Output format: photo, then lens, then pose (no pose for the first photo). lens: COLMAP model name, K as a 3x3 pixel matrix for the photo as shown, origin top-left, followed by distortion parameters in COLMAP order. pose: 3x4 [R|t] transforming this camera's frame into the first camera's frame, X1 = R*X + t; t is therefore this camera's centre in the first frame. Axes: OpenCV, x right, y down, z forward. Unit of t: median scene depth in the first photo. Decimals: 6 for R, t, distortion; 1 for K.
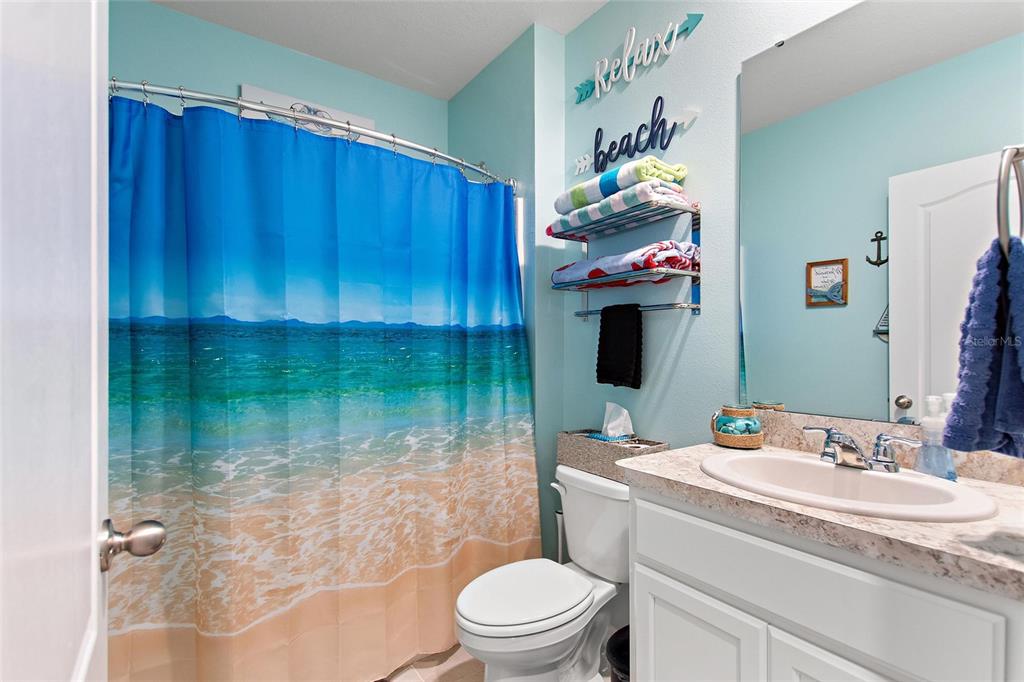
lens RADIAL K [[489.5, 0, 517.5], [0, 489.5, 347.6], [0, 0, 1]] dist [0.017415, -0.003482]
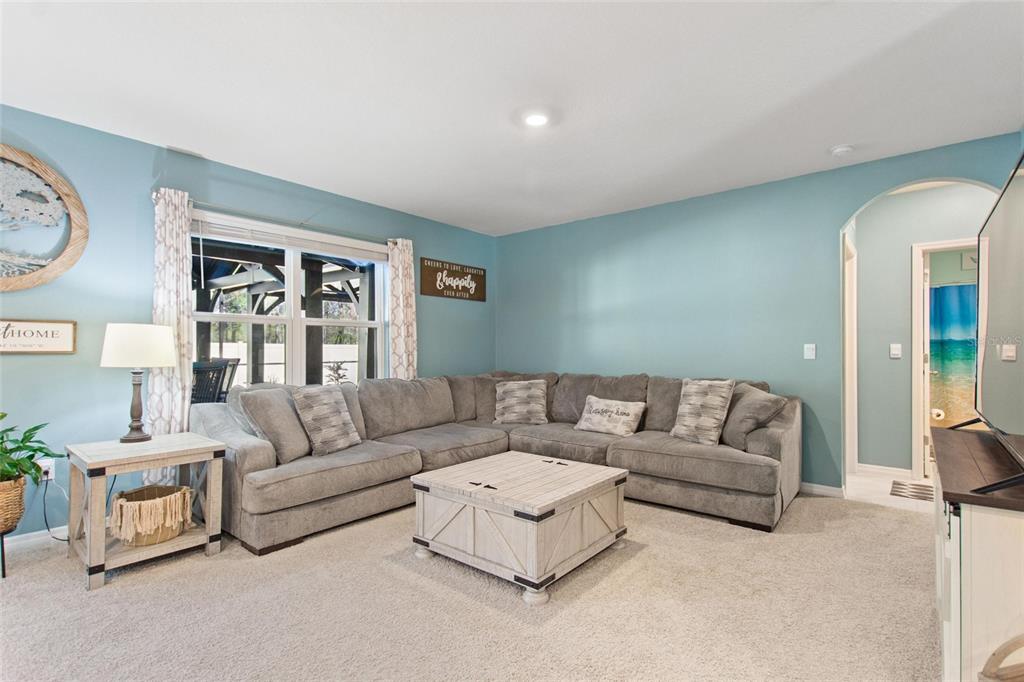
lens RADIAL K [[489.5, 0, 521.5], [0, 489.5, 345.2], [0, 0, 1]] dist [0.017415, -0.003482]
pose [[0.282353, -0.005890, -0.959292, 0.516439], [0.001614, 0.999983, -0.005665, 0.000547], [0.959309, 0.000052, 0.282358, -0.790130]]
